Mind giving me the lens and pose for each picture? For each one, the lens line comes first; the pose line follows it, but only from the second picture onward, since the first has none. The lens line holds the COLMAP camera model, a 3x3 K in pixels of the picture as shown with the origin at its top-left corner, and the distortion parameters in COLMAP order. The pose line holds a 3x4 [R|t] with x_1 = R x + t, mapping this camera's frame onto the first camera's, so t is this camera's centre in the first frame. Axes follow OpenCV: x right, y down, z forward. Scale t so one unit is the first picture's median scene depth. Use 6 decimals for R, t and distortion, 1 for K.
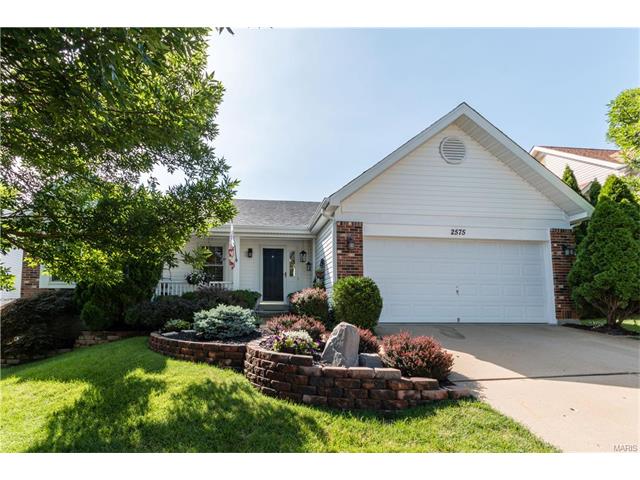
lens RADIAL K [[376.5, 0, 319.8], [0, 376.5, 274.8], [0, 0, 1]] dist [0.000014, -0.001005]
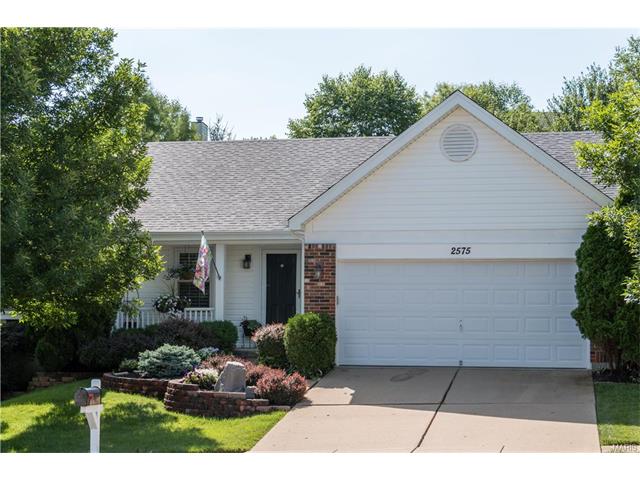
lens RADIAL K [[1204.7, 0, 320.0], [0, 1204.7, 240.0], [0, 0, 1]] dist [-0.017517, 0.208394]
pose [[0.959289, -0.019781, -0.281734, 0.839721], [0.023436, 0.999679, 0.009609, -0.176830], [0.281453, -0.015820, 0.959445, -1.574280]]
